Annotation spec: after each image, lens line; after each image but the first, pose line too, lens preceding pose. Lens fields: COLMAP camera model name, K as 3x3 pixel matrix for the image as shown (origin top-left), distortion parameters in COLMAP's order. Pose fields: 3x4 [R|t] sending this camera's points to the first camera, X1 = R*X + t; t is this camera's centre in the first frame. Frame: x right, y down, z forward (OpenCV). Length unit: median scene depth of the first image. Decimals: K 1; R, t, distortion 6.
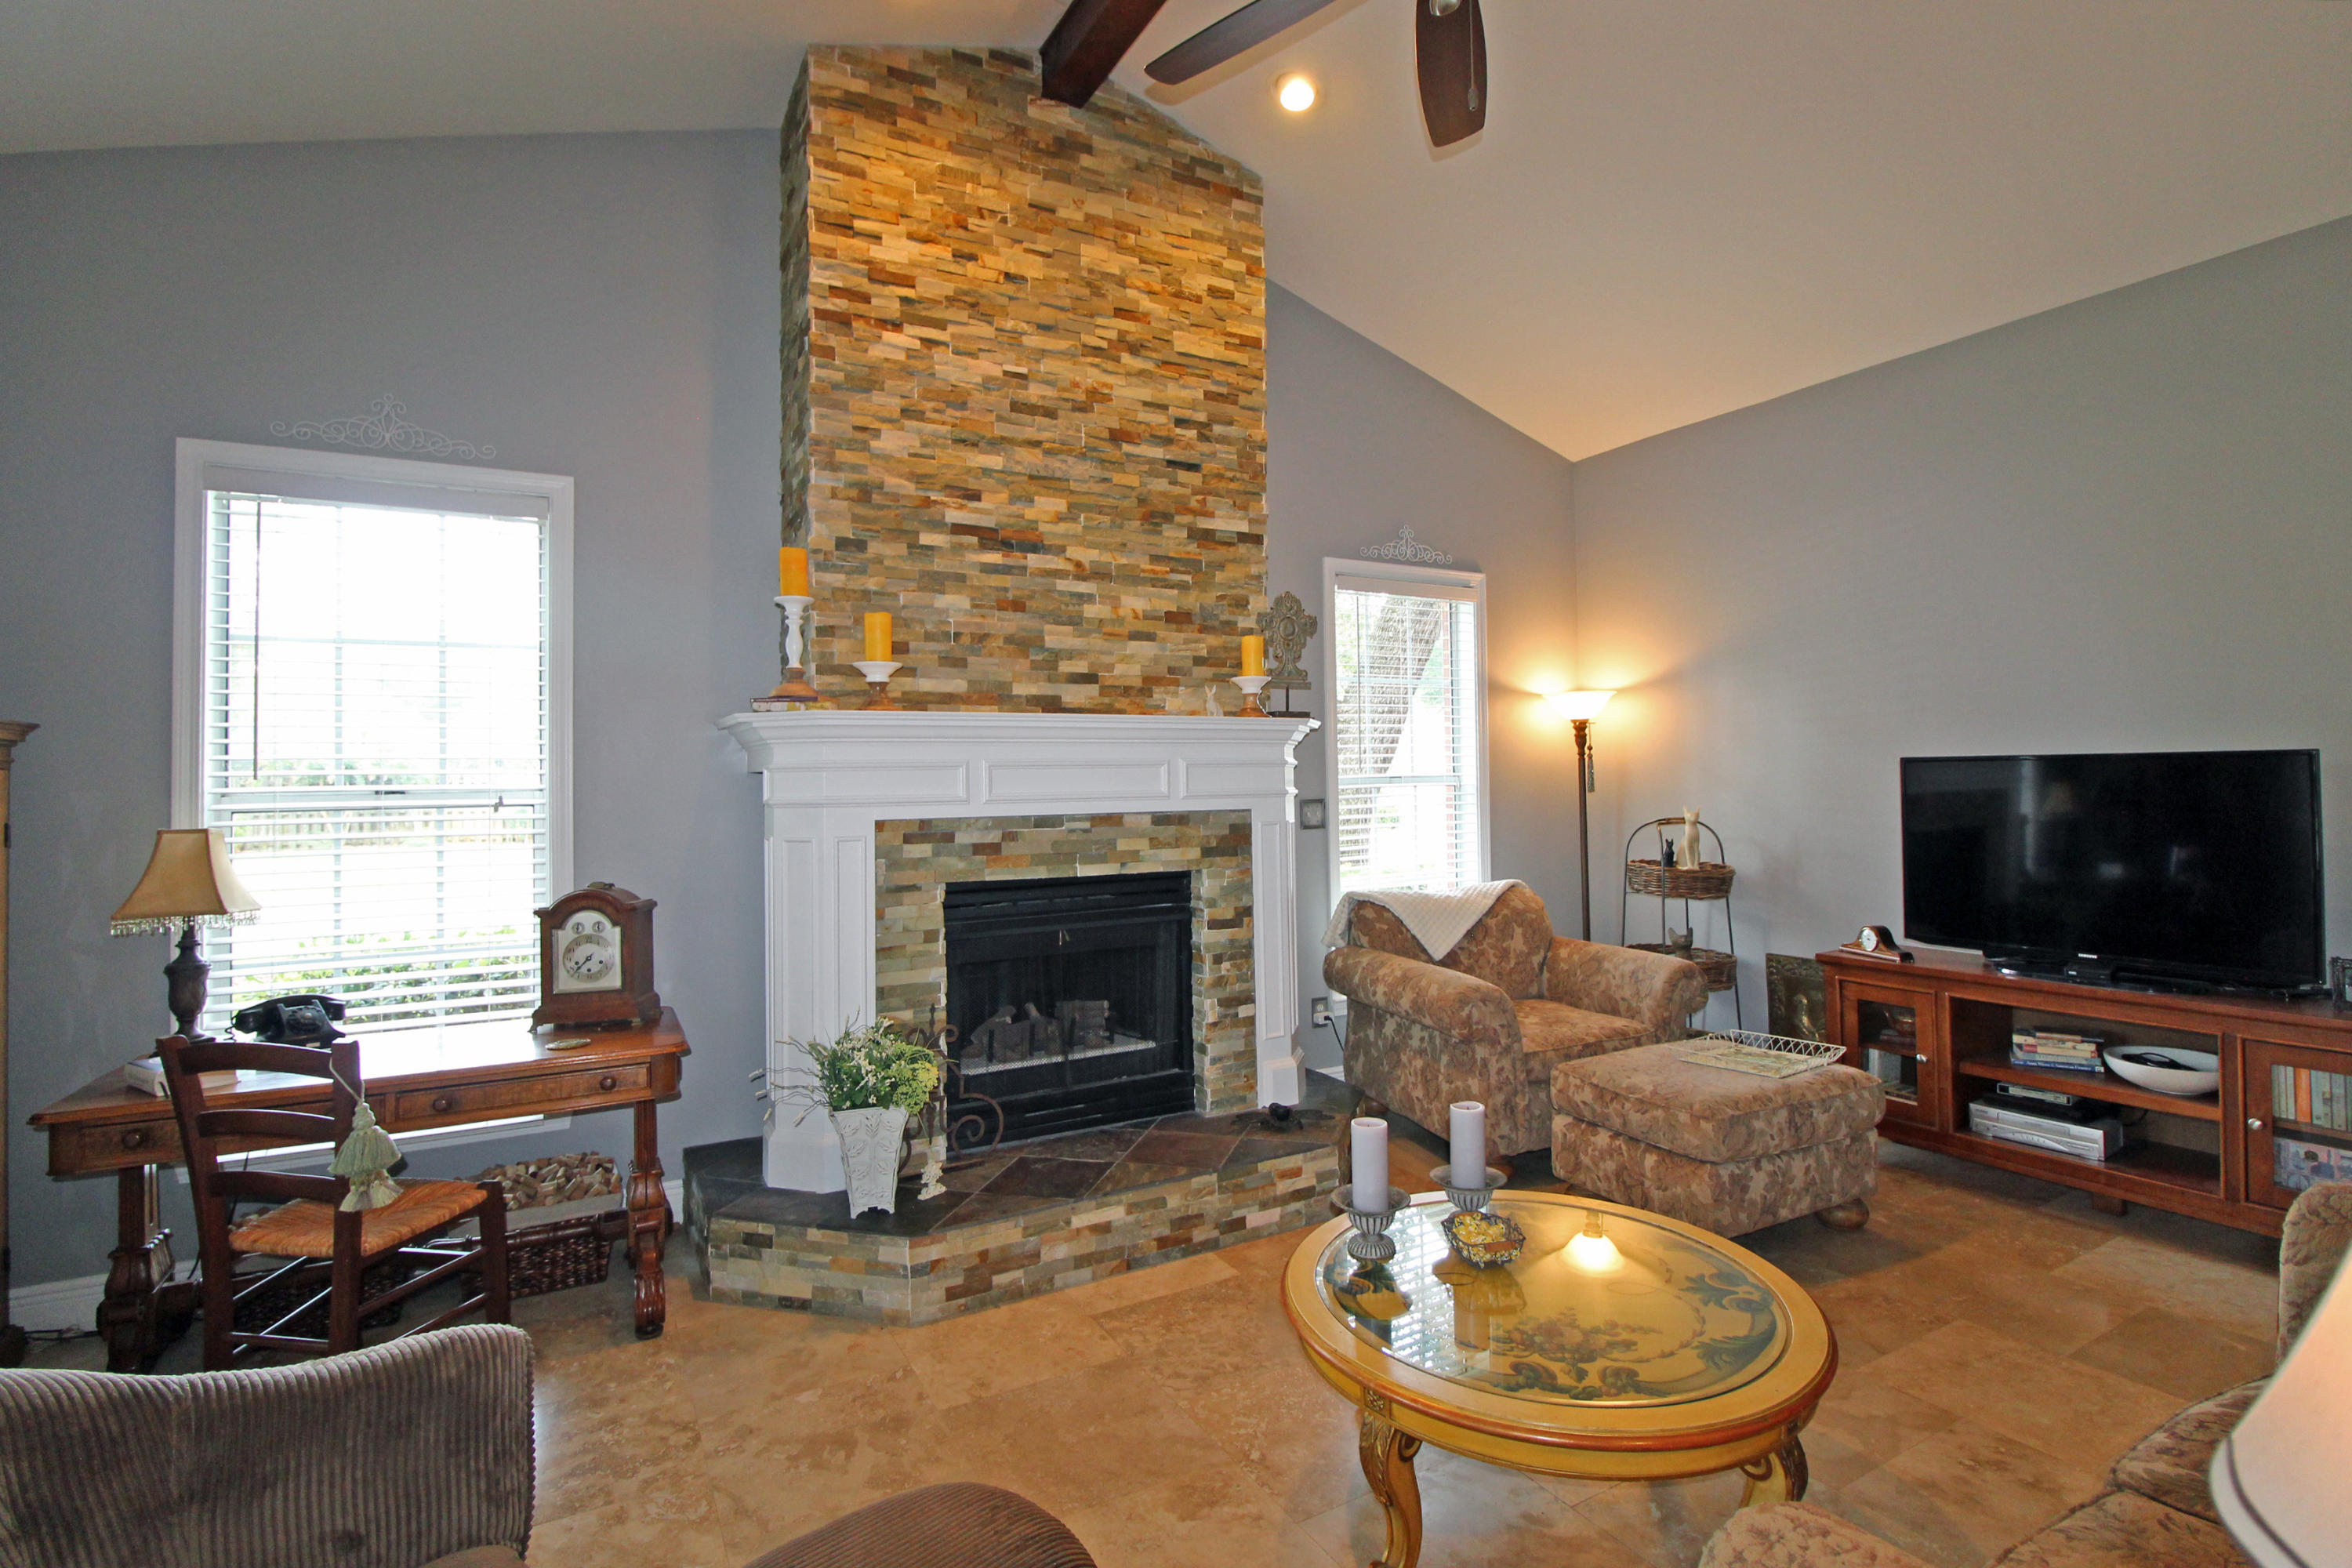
lens RADIAL K [[1114.0, 0, 1191.4], [0, 1114.0, 753.4], [0, 0, 1]] dist [-0.003235, -0.002698]
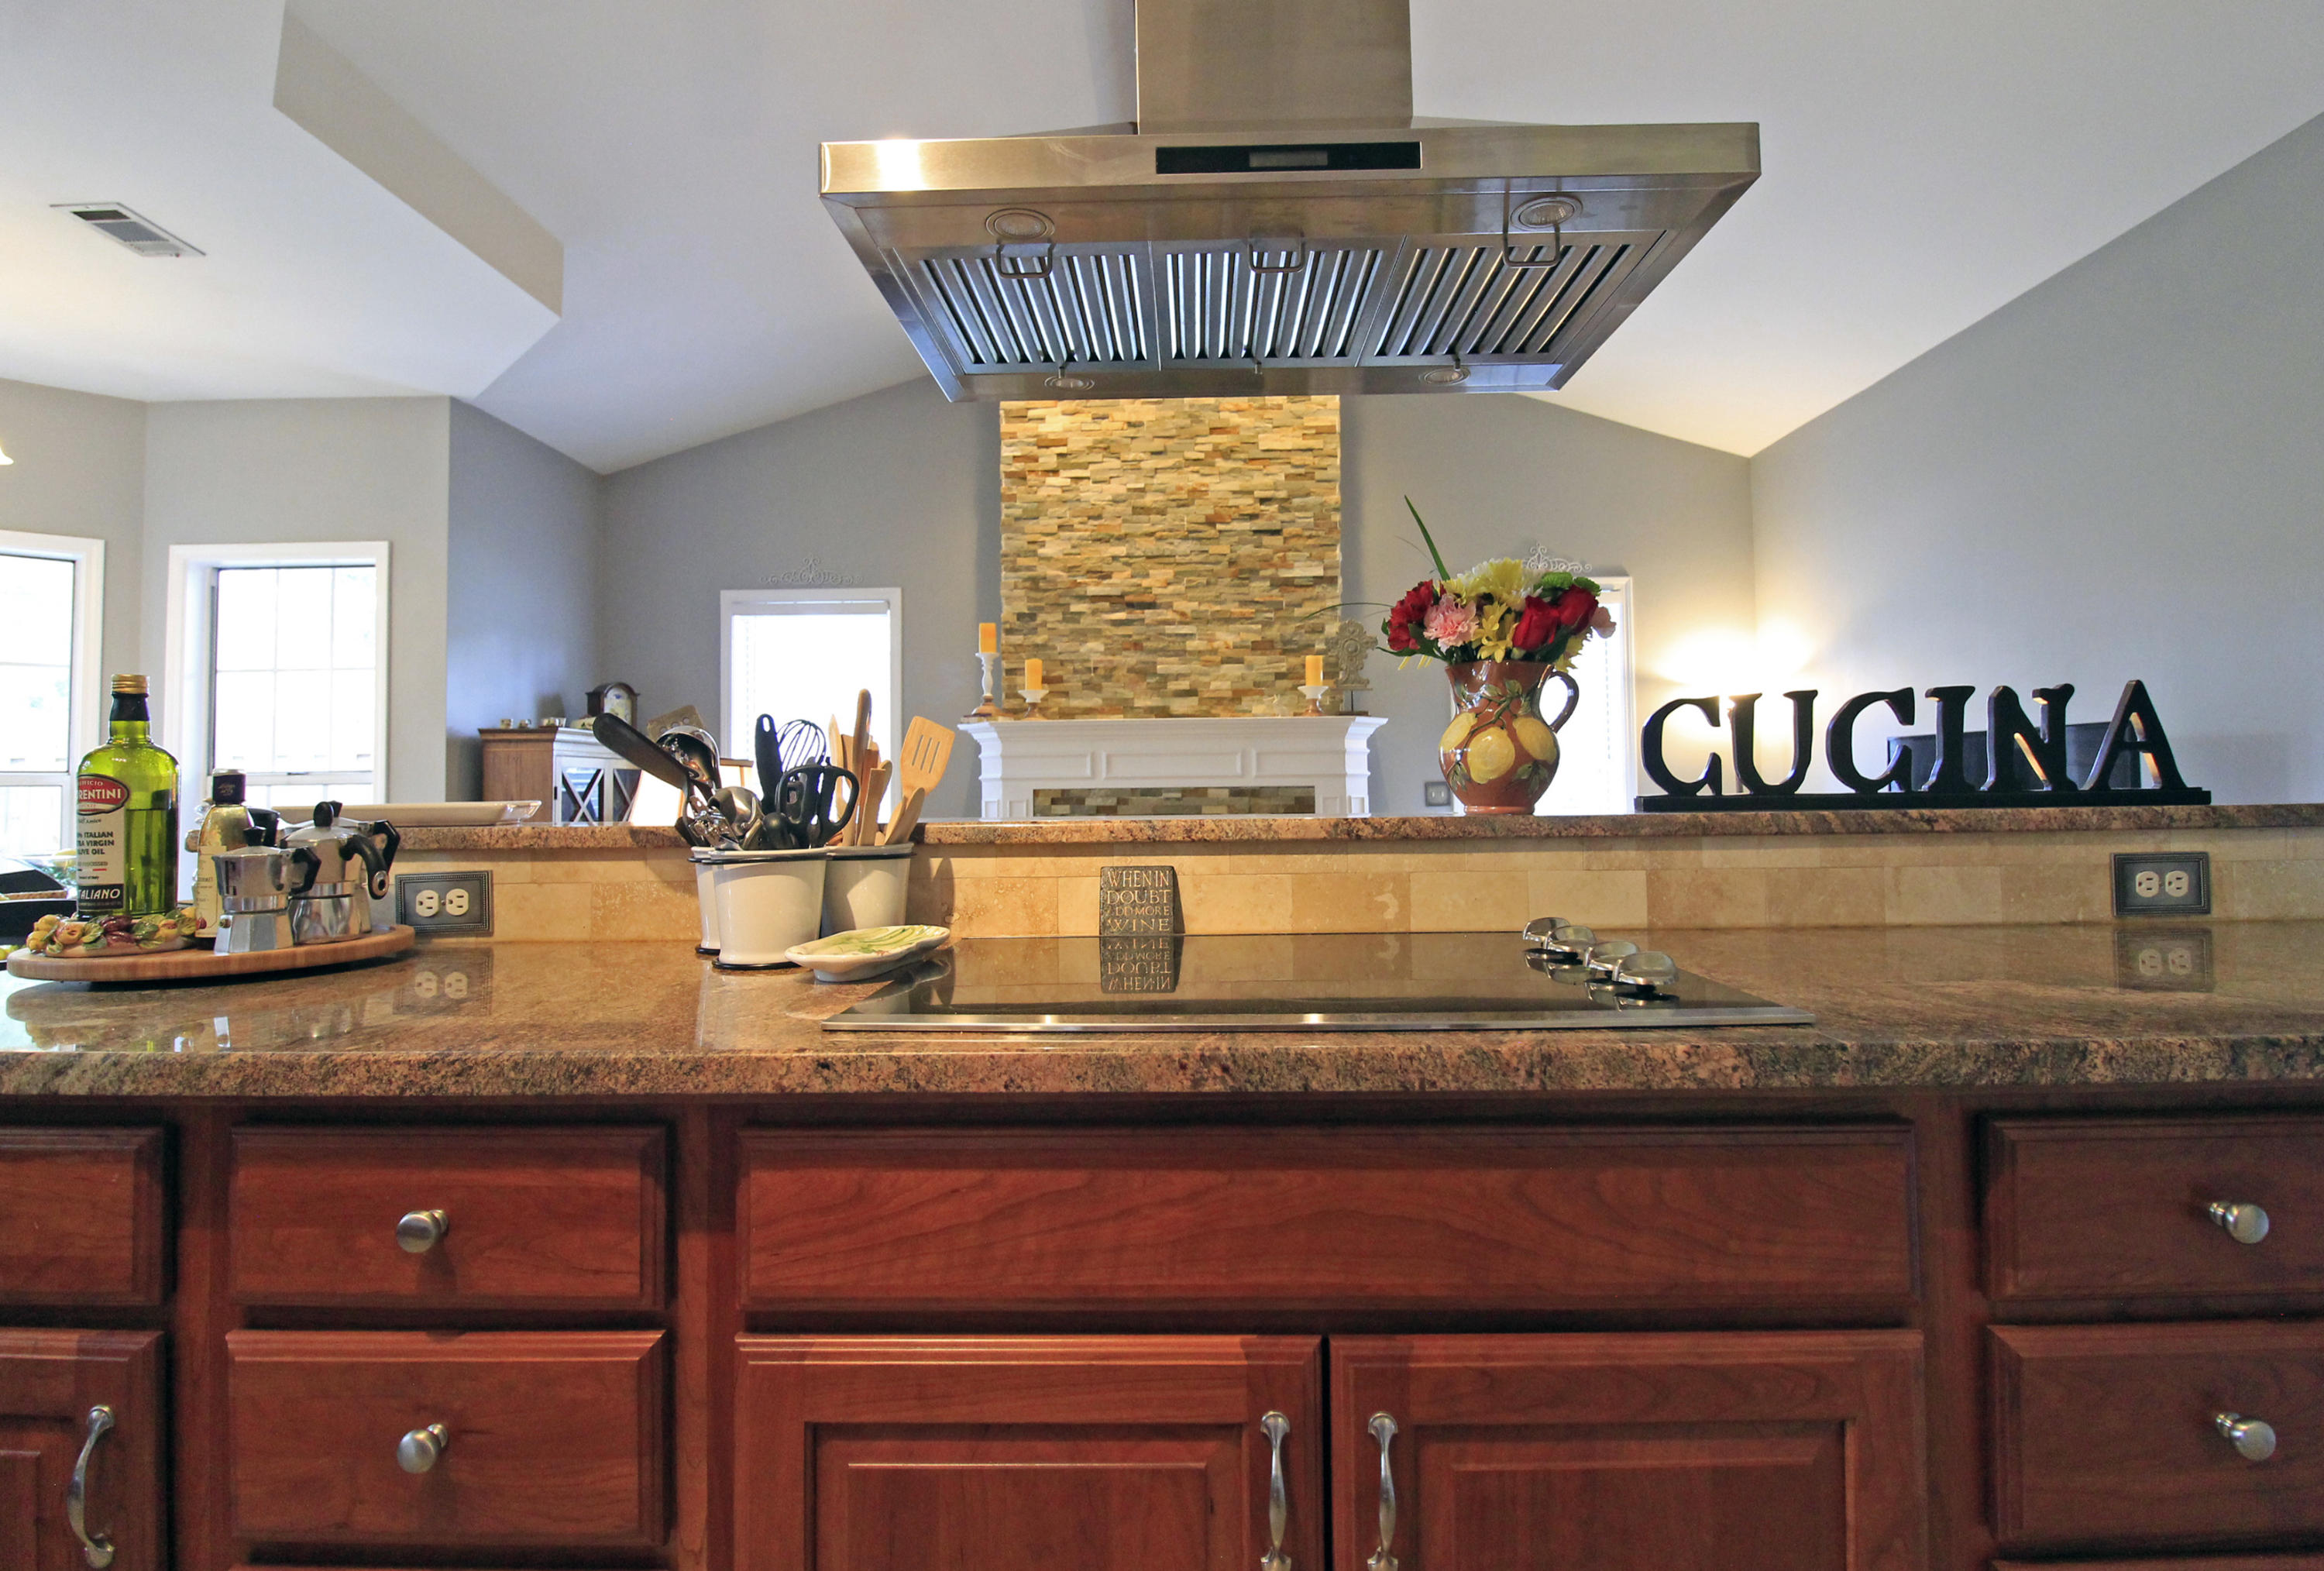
lens RADIAL K [[1127.2, 0, 1177.0], [0, 1127.2, 762.9], [0, 0, 1]] dist [-0.016626, -0.003114]
pose [[0.862792, -0.005582, -0.505528, 0.647853], [0.010964, 0.999910, 0.007671, 0.011149], [0.505440, -0.012161, 0.862776, -0.265962]]
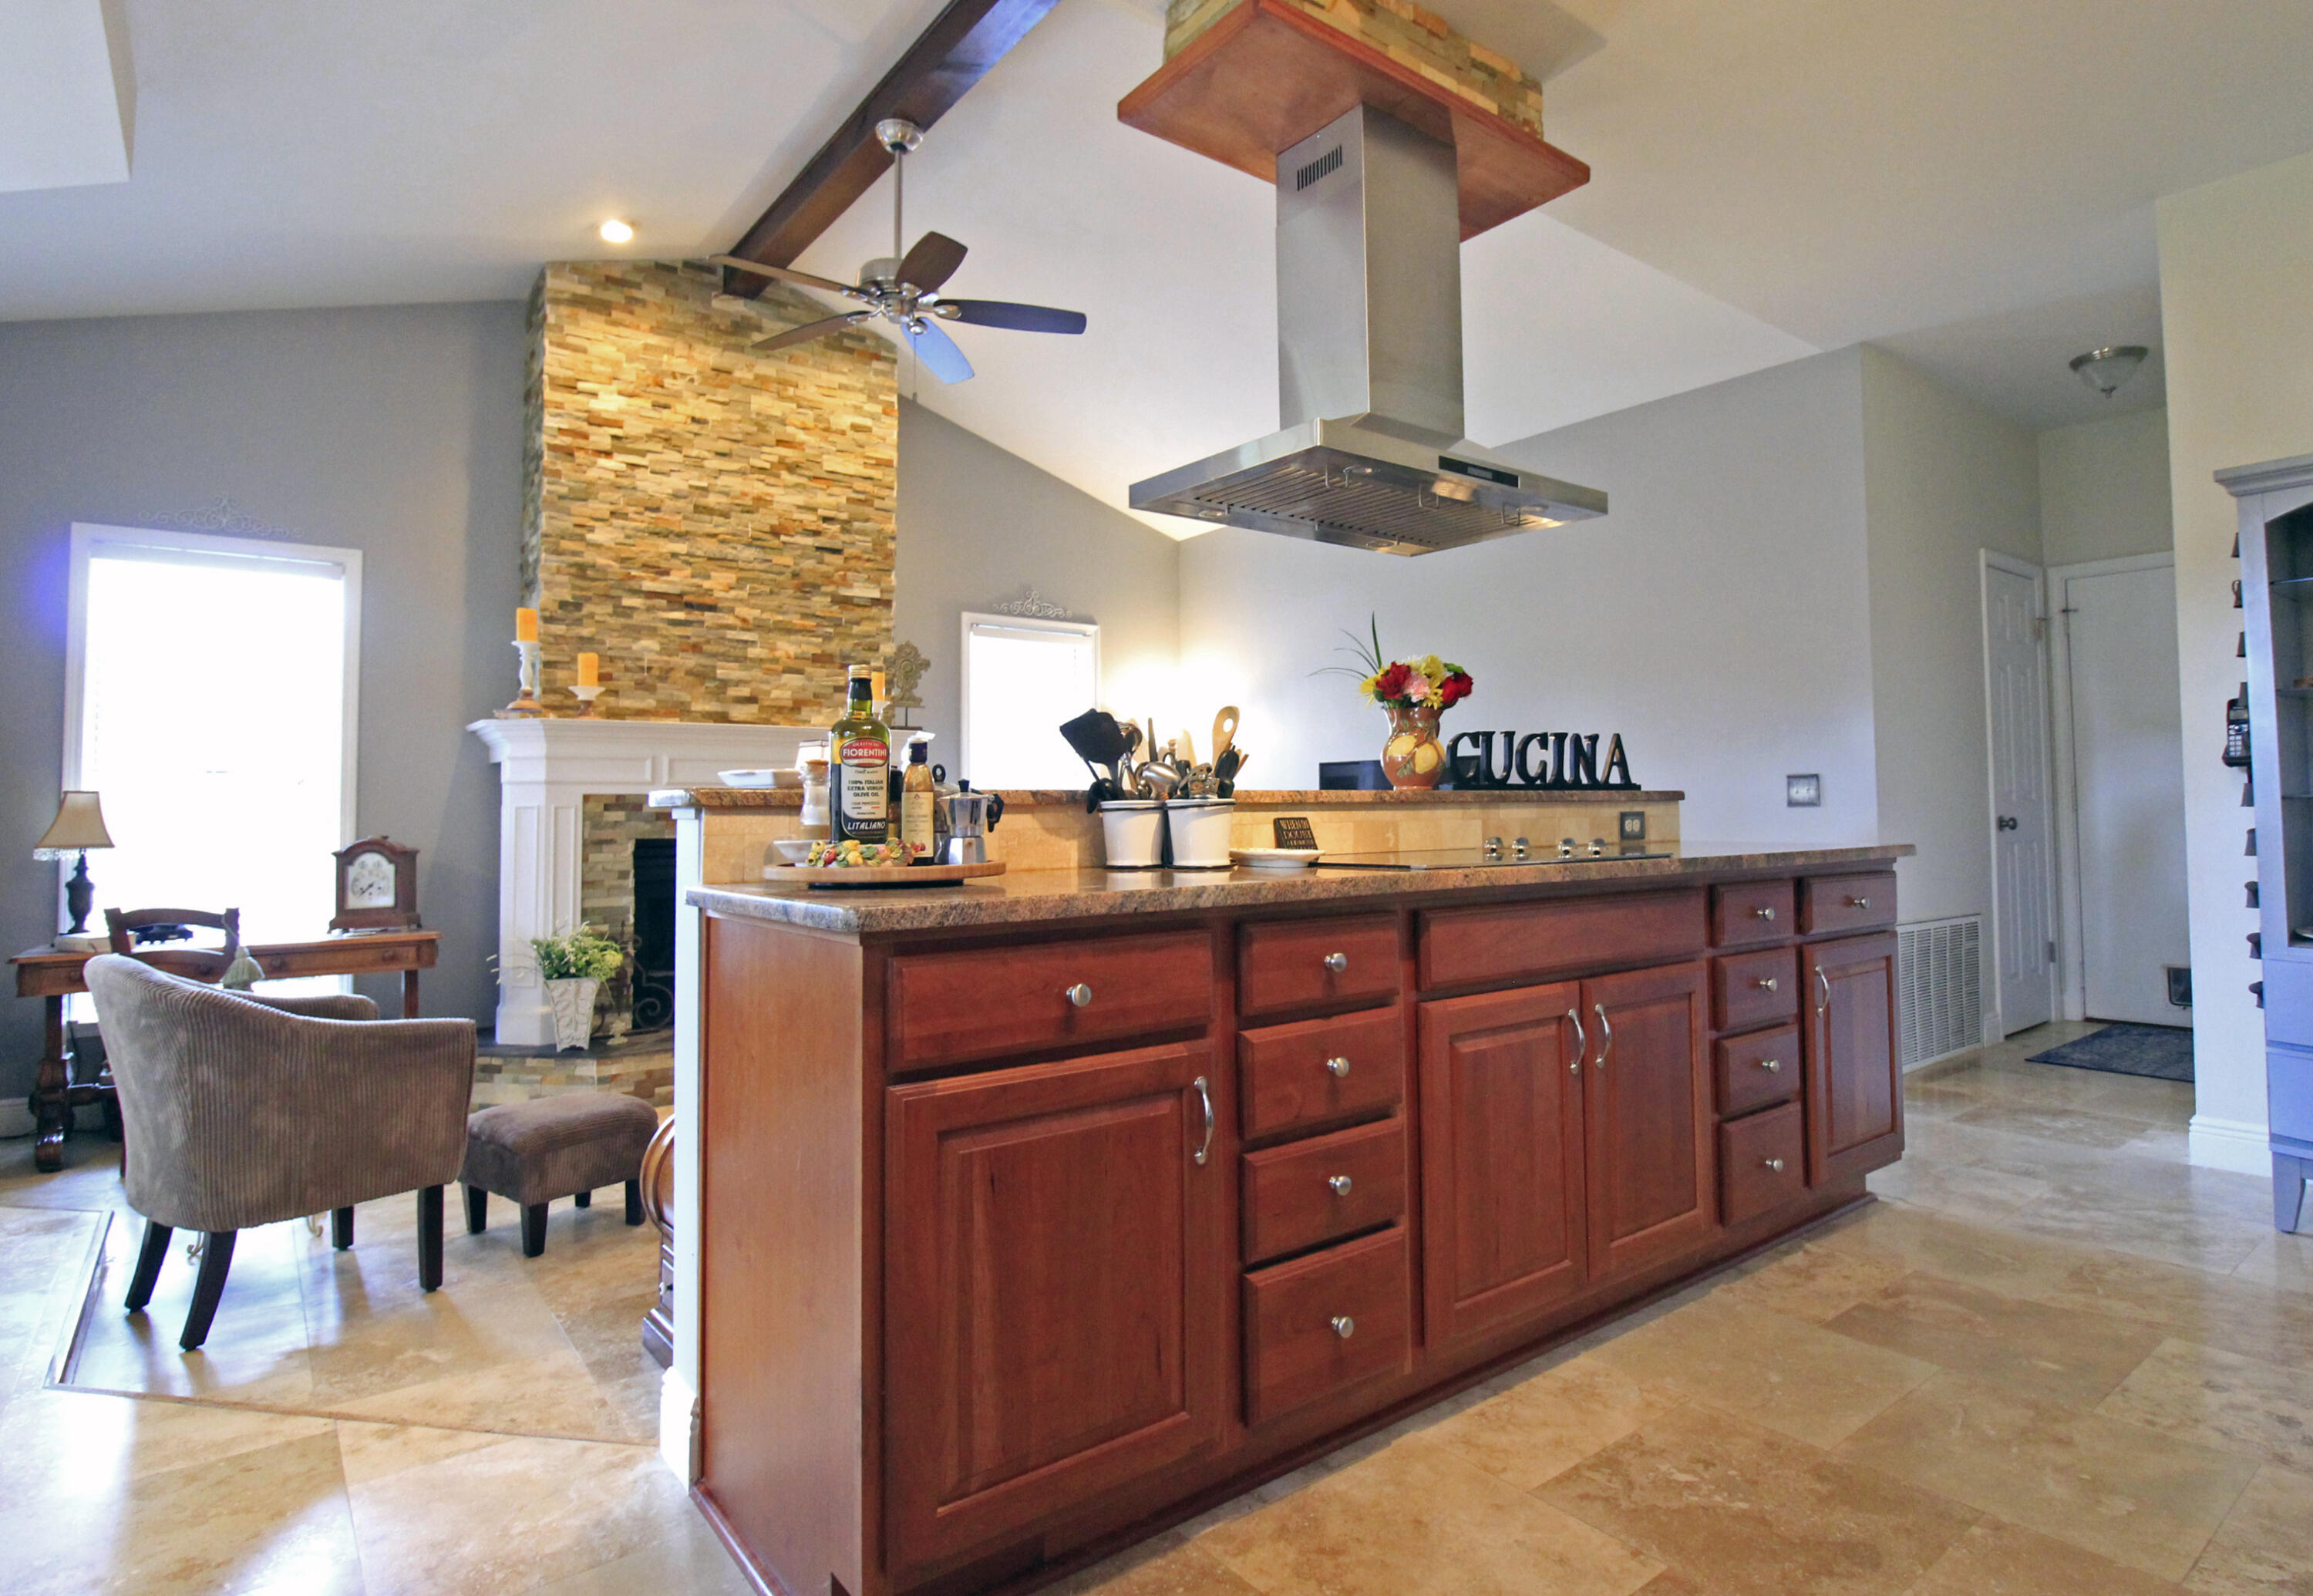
lens RADIAL K [[1225.5, 0, 1223.2], [0, 1225.5, 758.4], [0, 0, 1]] dist [-0.006782, -0.003146]
pose [[0.986765, 0.013806, 0.161571, 0.261823], [-0.011010, 0.999774, -0.018186, 0.029649], [-0.161786, 0.016167, 0.986694, -0.663328]]
